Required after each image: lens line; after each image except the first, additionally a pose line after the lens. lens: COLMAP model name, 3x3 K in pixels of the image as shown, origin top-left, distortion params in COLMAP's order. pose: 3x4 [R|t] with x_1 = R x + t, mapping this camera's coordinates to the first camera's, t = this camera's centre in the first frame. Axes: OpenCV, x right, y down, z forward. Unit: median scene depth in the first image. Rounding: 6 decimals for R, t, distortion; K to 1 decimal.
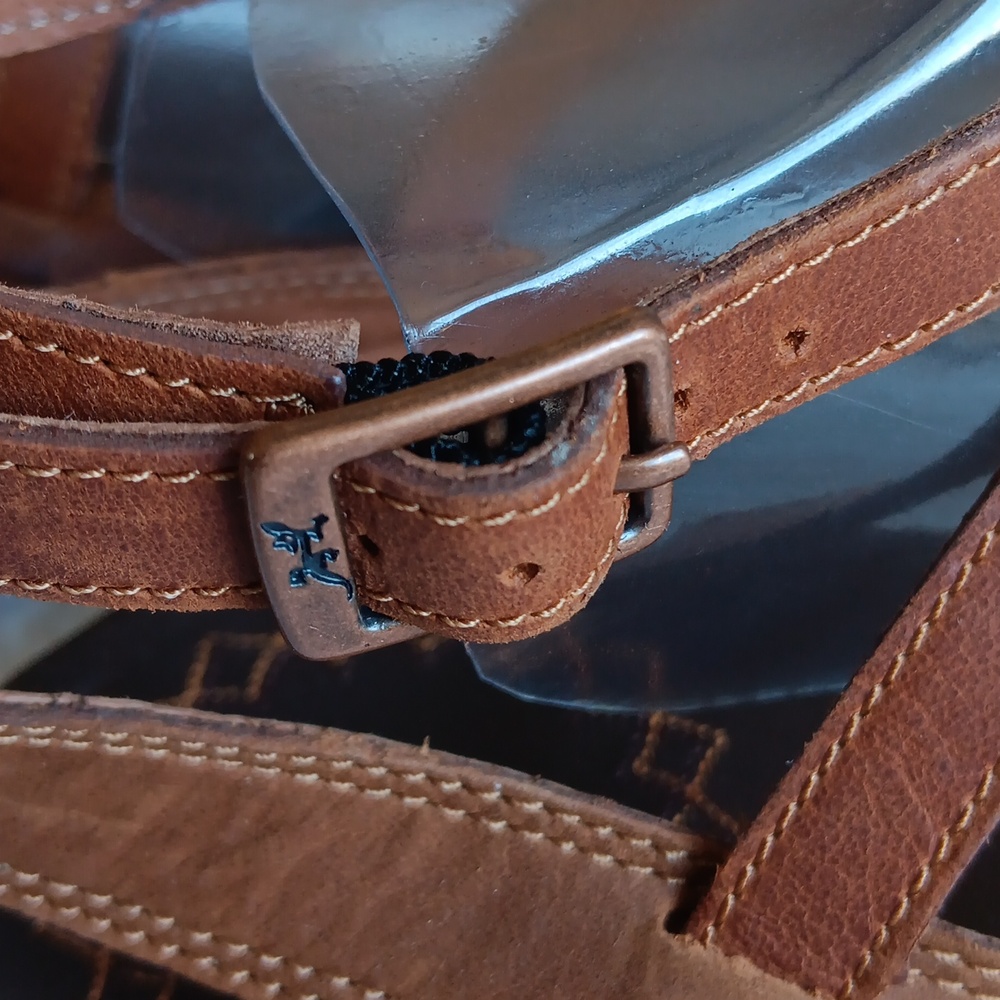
lens RADIAL K [[1795.4, 0, 496.8], [0, 1795.4, 499.3], [0, 0, 1]] dist [0.089344, 0.000000]
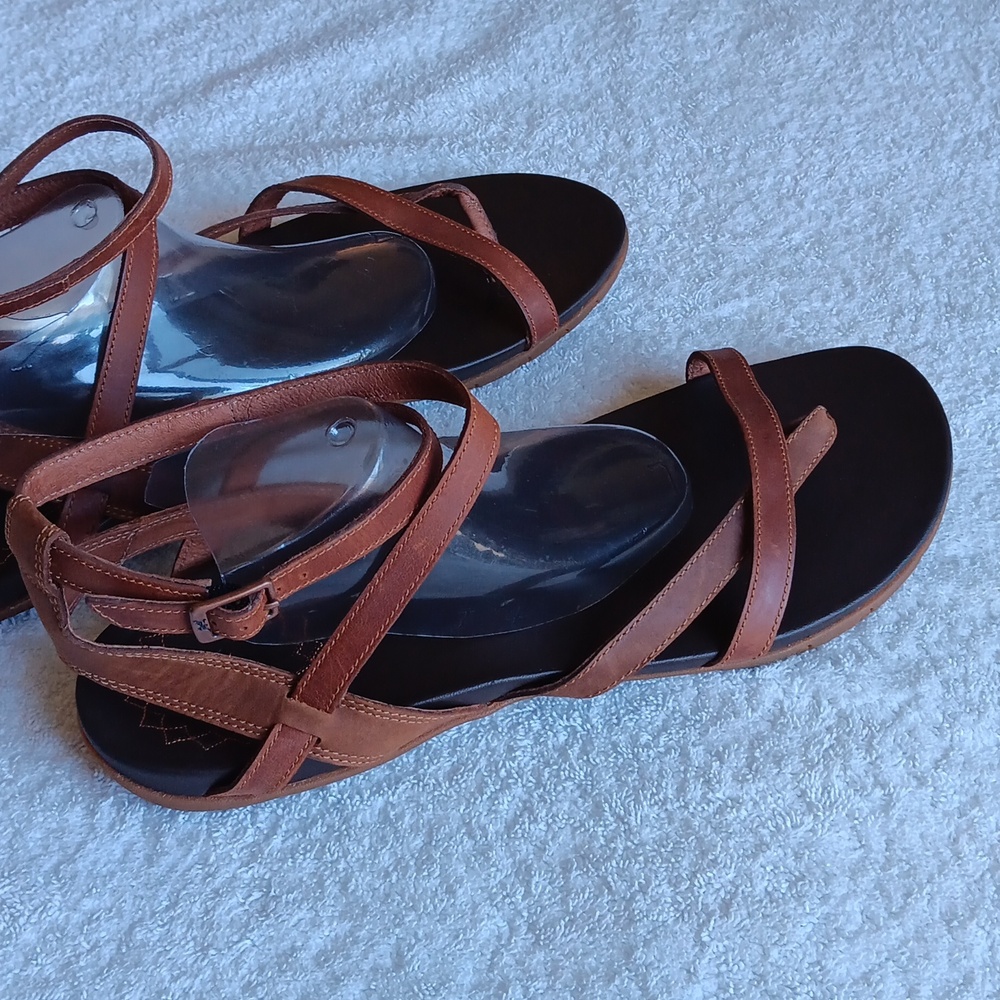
lens RADIAL K [[1795.4, 0, 500.4], [0, 1795.4, 499.5], [0, 0, 1]] dist [0.089344, 0.000000]
pose [[0.997638, -0.006736, 0.068367, 0.323413], [-0.001359, 0.993051, 0.117673, -0.762140], [-0.068684, -0.117488, 0.990696, -3.351262]]
